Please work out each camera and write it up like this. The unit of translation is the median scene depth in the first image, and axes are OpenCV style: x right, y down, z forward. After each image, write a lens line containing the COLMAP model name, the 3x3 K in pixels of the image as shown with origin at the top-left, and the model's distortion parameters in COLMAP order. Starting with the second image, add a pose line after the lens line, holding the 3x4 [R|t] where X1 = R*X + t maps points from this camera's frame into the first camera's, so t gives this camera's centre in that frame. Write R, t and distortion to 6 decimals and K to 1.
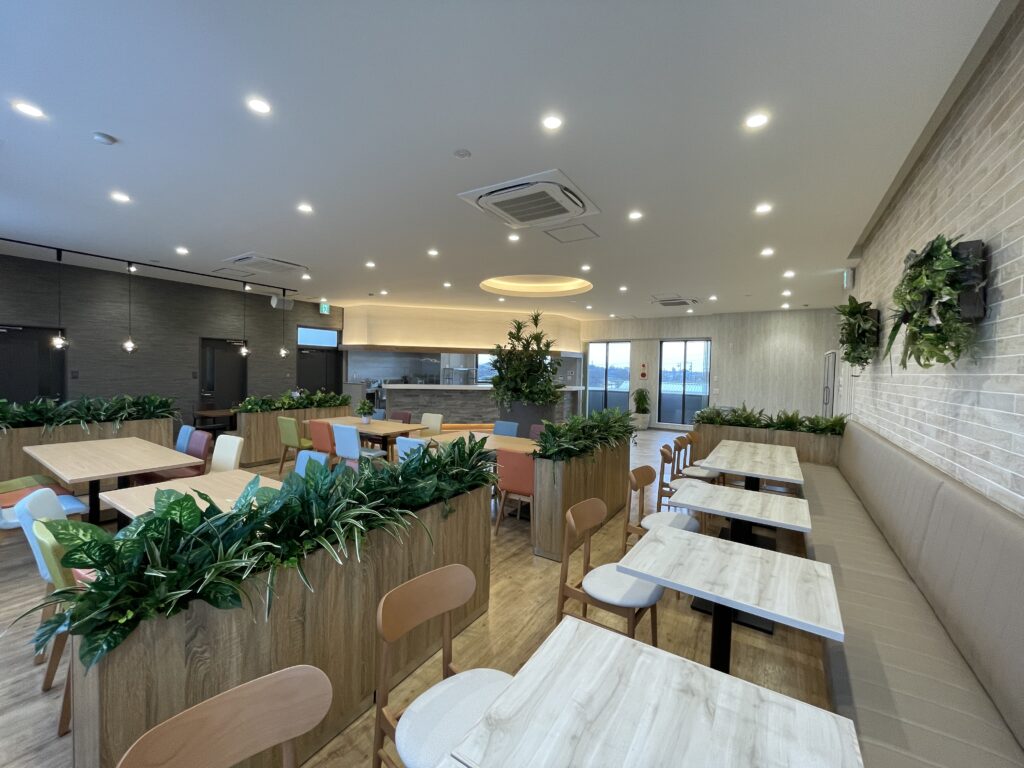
lens RADIAL K [[413.2, 0, 509.3], [0, 413.2, 381.2], [0, 0, 1]] dist [-0.000920, -0.000124]
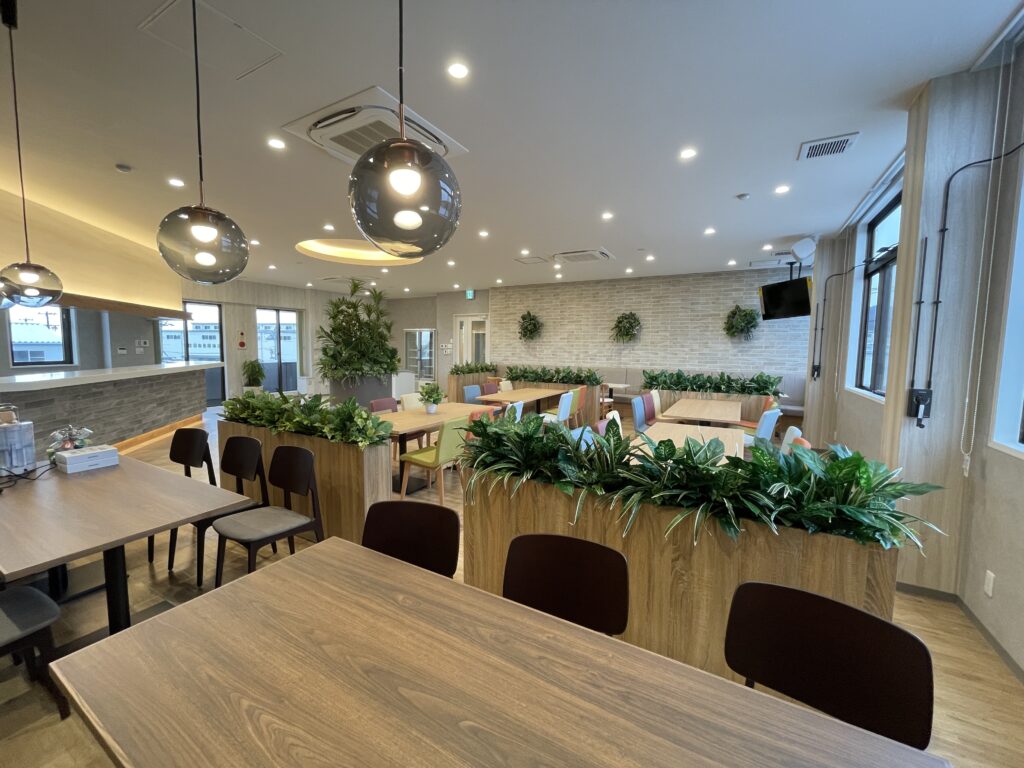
lens RADIAL K [[413.2, 0, 509.3], [0, 413.2, 381.2], [0, 0, 1]] dist [-0.000920, -0.000124]
pose [[-0.065870, -0.105266, 0.992260, -0.620782], [0.017304, 0.994150, 0.106616, -0.021605], [-0.997678, 0.024193, -0.063663, 0.487974]]
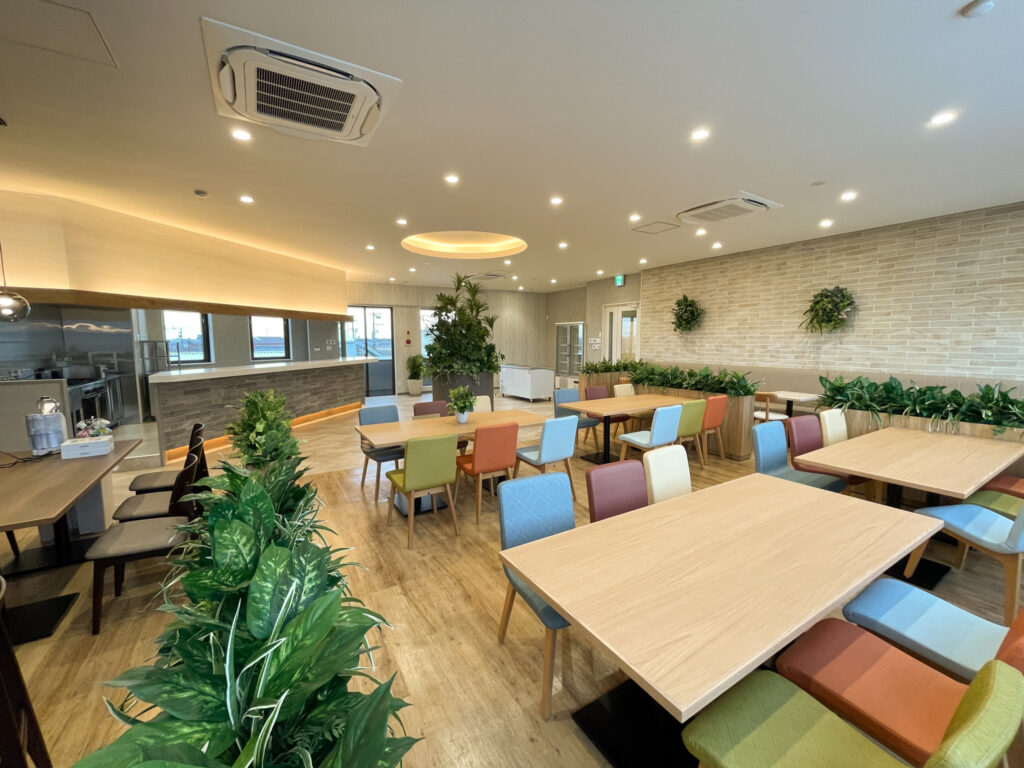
lens RADIAL K [[413.2, 0, 509.3], [0, 413.2, 381.2], [0, 0, 1]] dist [-0.000920, -0.000124]
pose [[0.425916, -0.114237, 0.897522, -0.497259], [0.040567, 0.993410, 0.107191, -0.017893], [-0.903853, -0.009245, 0.427743, 0.348123]]
